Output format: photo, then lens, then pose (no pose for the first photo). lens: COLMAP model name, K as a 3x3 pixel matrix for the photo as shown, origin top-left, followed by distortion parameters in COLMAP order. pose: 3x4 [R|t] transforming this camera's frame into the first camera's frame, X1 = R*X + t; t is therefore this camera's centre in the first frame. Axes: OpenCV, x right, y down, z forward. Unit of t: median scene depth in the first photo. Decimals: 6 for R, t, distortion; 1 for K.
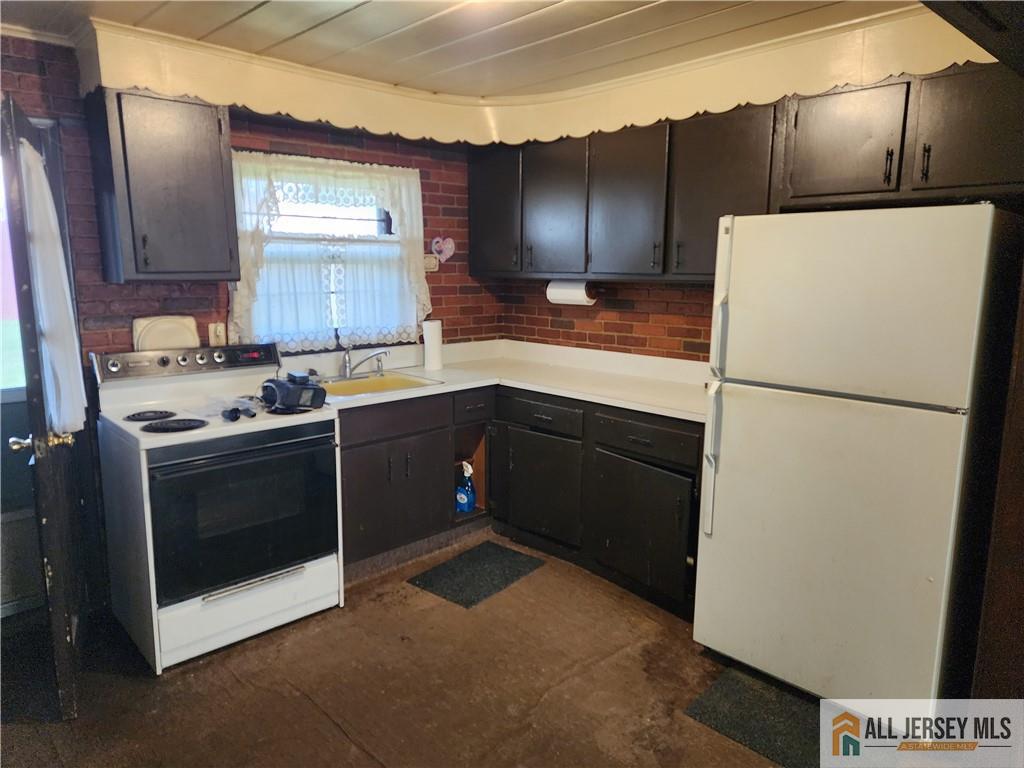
lens RADIAL K [[684.7, 0, 513.8], [0, 684.7, 366.2], [0, 0, 1]] dist [0.097320, -0.091961]
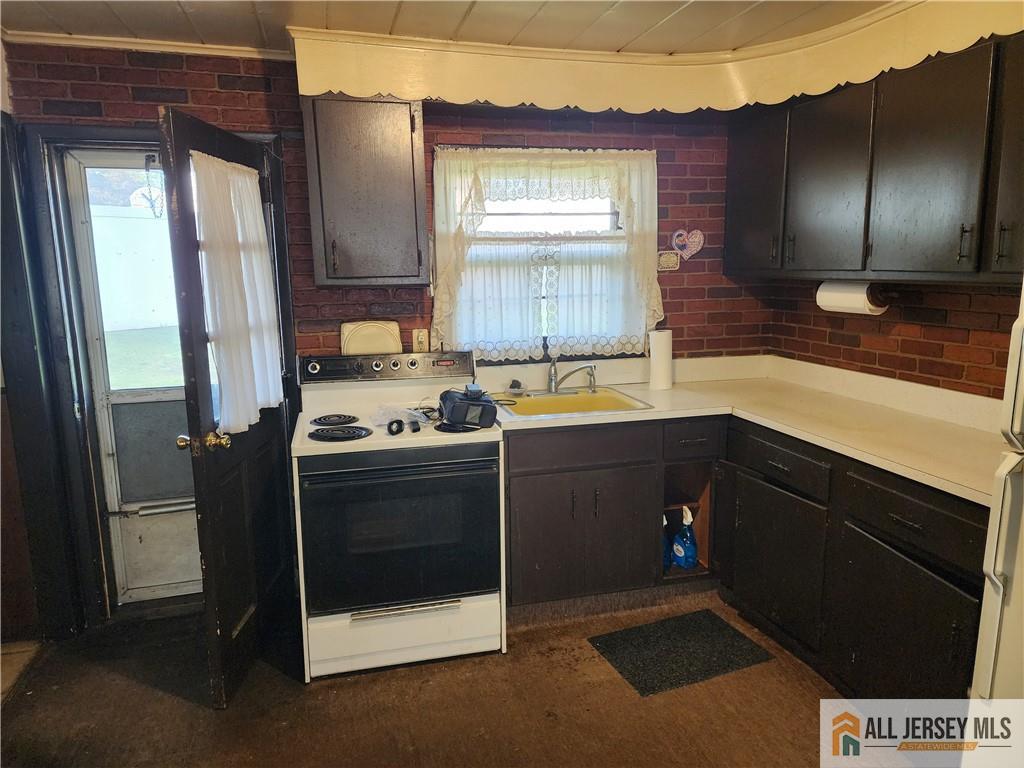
lens RADIAL K [[705.0, 0, 510.0], [0, 705.0, 370.9], [0, 0, 1]] dist [0.088247, -0.094524]
pose [[0.877088, 0.058521, -0.476752, 0.147333], [-0.054762, 0.998262, 0.021790, -0.028773], [0.477198, 0.006996, 0.878768, 0.173480]]
